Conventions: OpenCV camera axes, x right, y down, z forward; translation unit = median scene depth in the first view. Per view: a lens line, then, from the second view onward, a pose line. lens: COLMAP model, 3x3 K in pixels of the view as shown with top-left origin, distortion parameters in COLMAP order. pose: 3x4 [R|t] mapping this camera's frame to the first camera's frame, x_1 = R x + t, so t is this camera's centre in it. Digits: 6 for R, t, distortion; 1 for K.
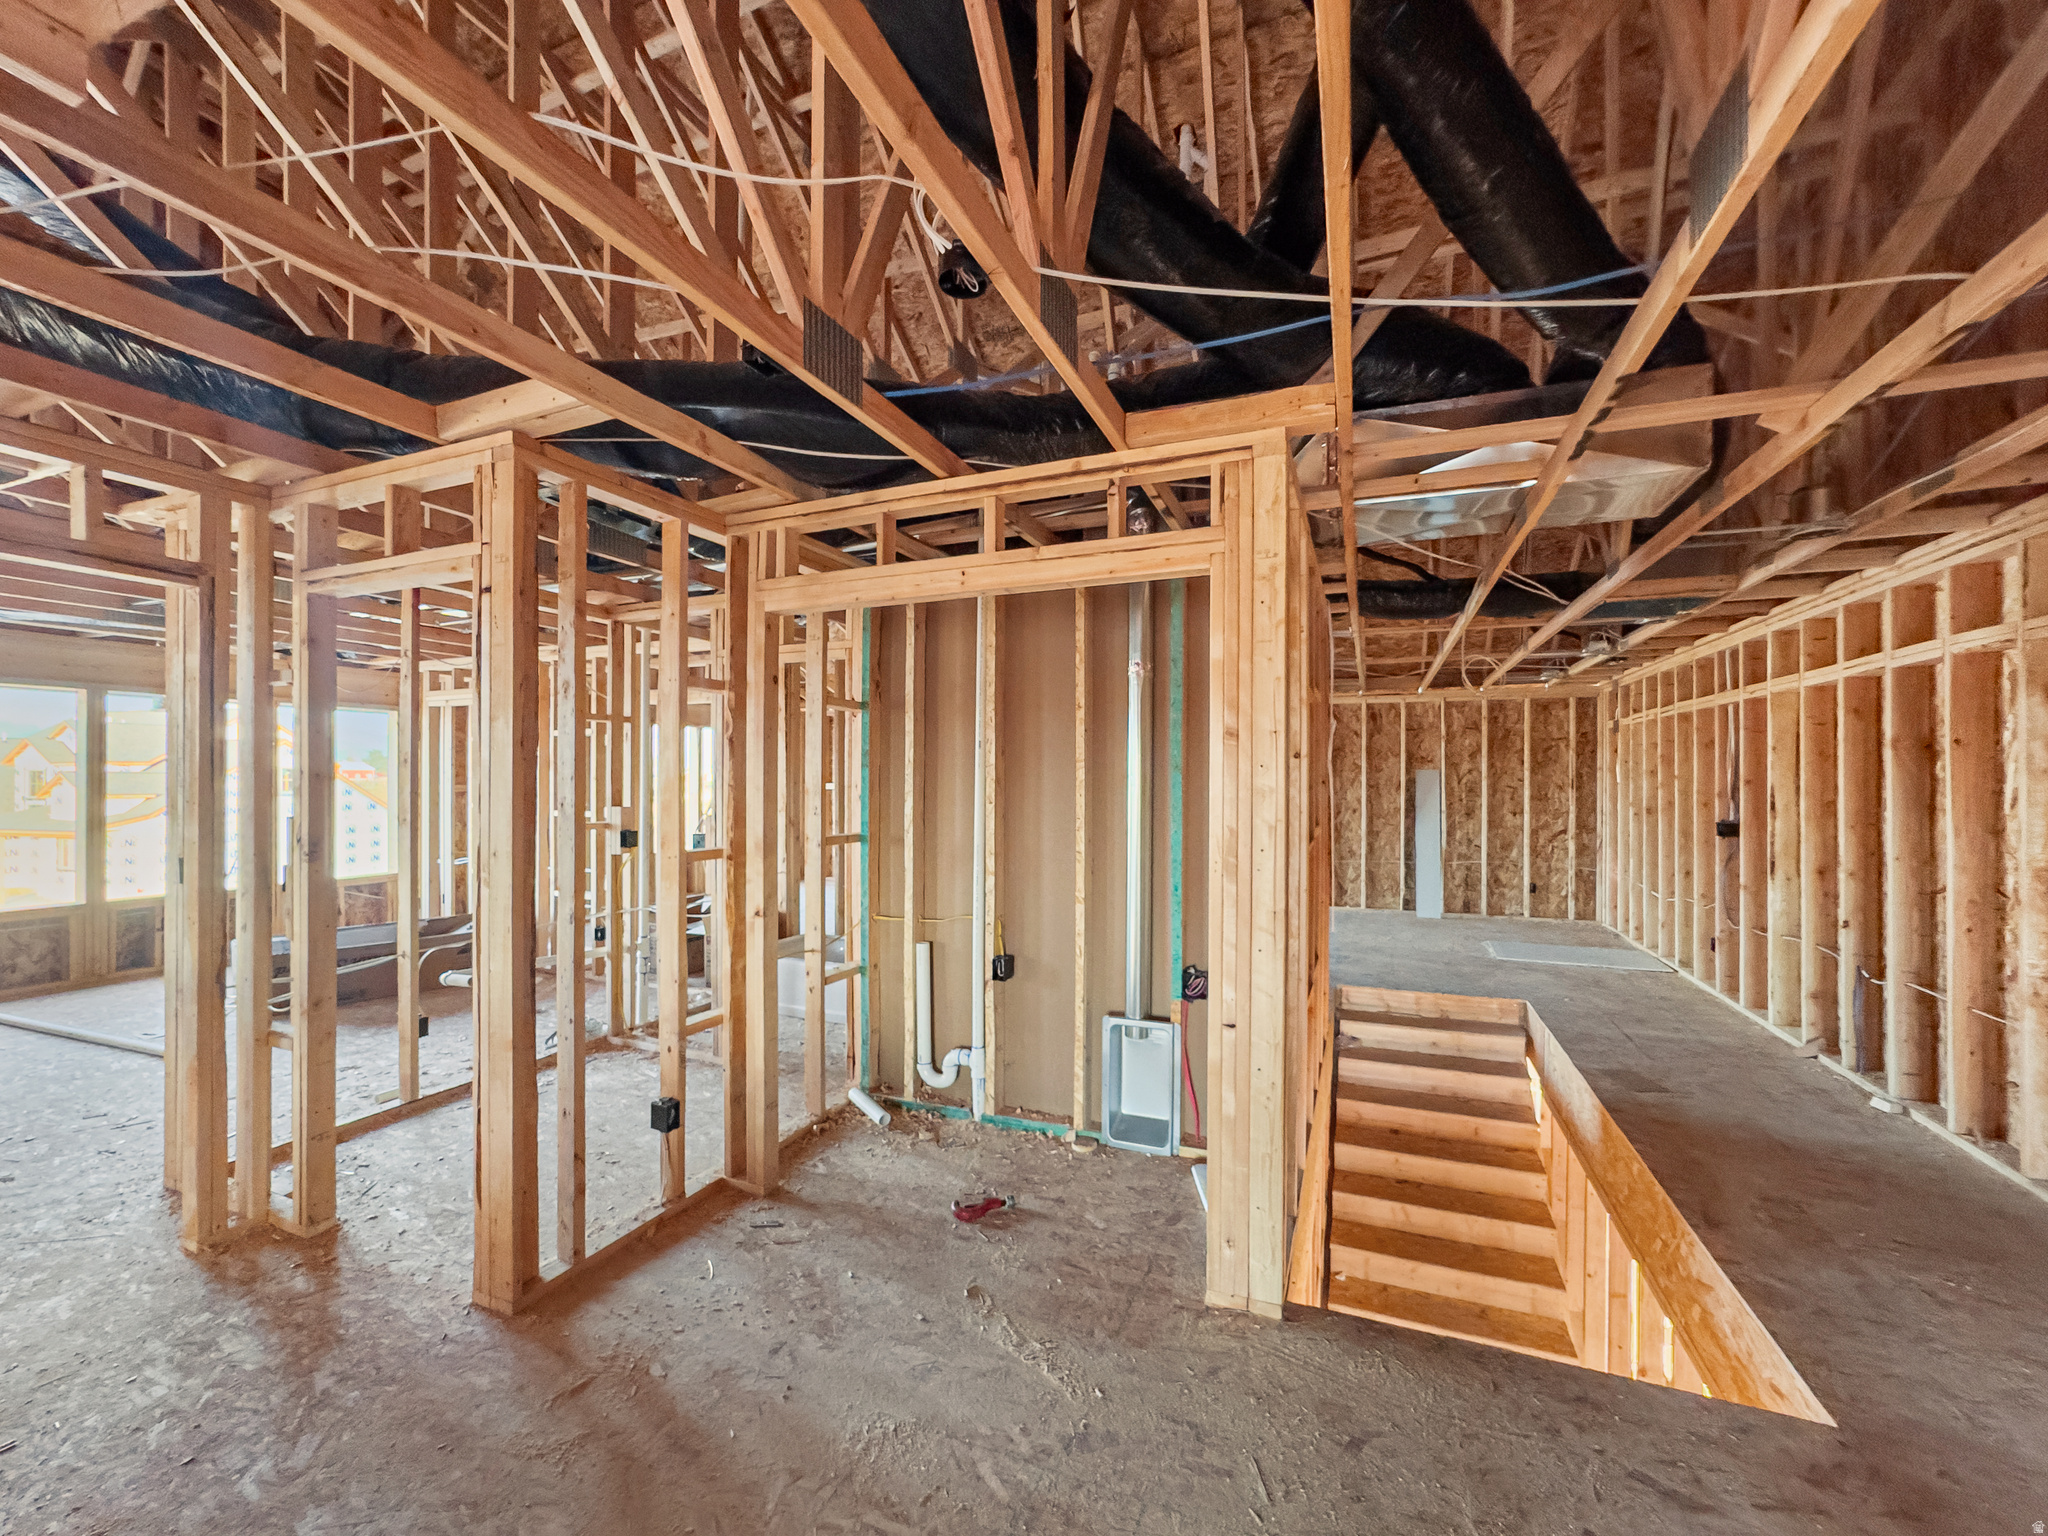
lens RADIAL K [[826.0, 0, 1023.7], [0, 826.0, 777.5], [0, 0, 1]] dist [-0.011994, 0.002792]
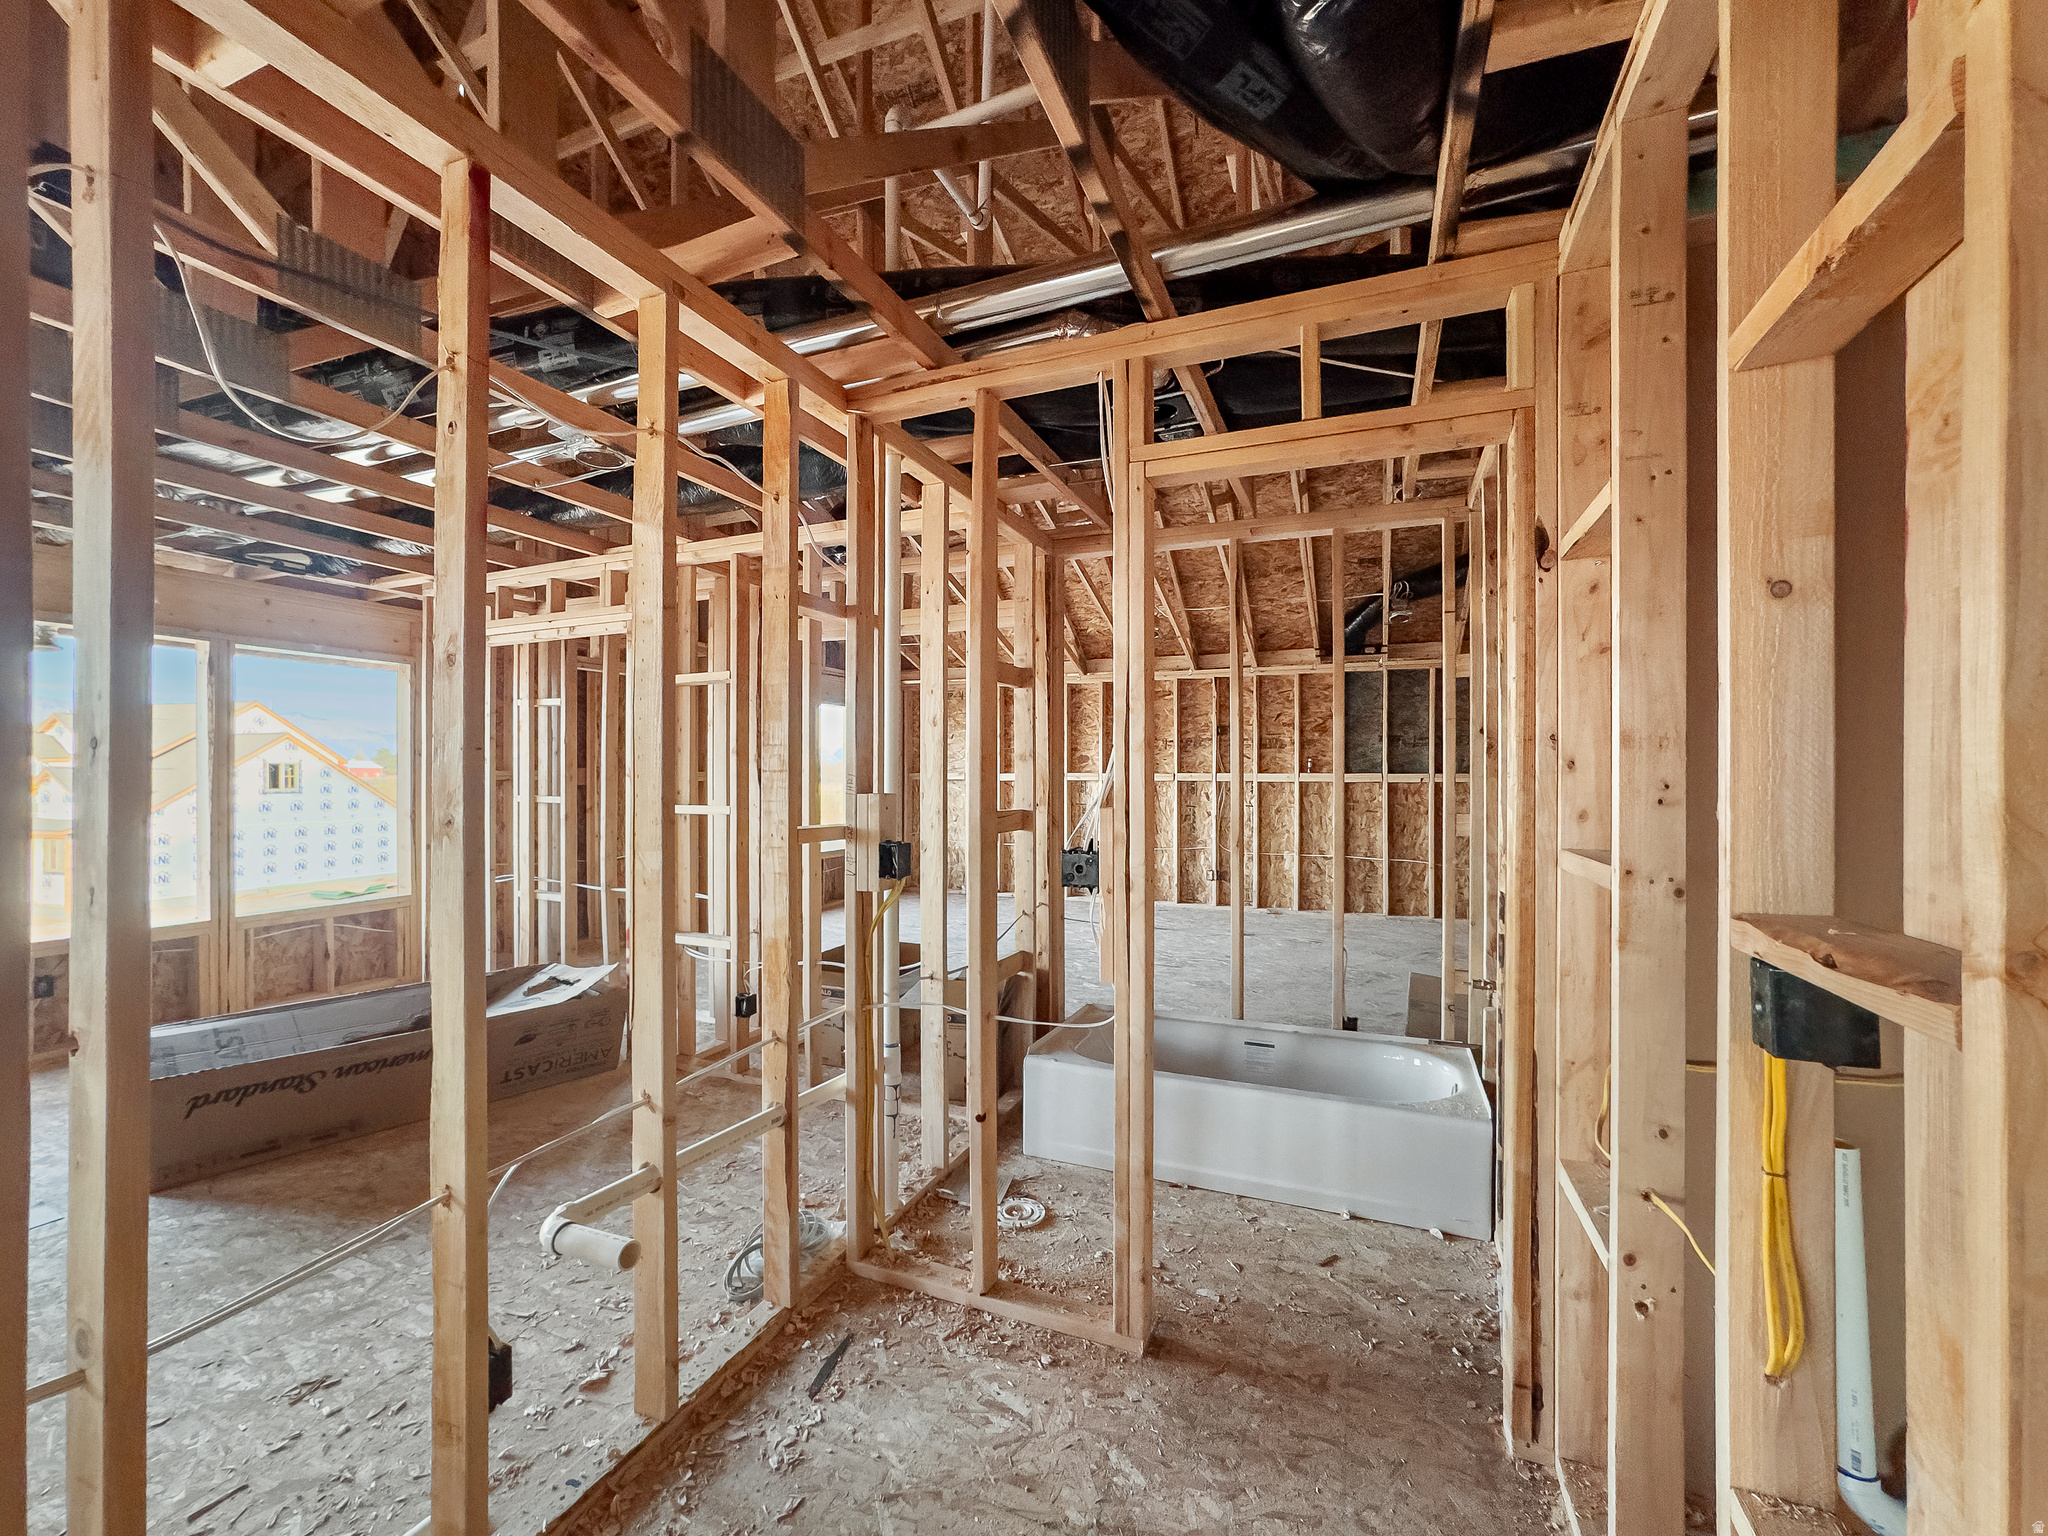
lens RADIAL K [[826.0, 0, 1036.2], [0, 826.0, 775.3], [0, 0, 1]] dist [-0.011994, 0.002792]
pose [[0.999996, -0.000164, 0.002694, -0.394181], [0.000171, 0.999996, -0.002712, 0.025378], [-0.002694, 0.002712, 0.999993, 0.505760]]
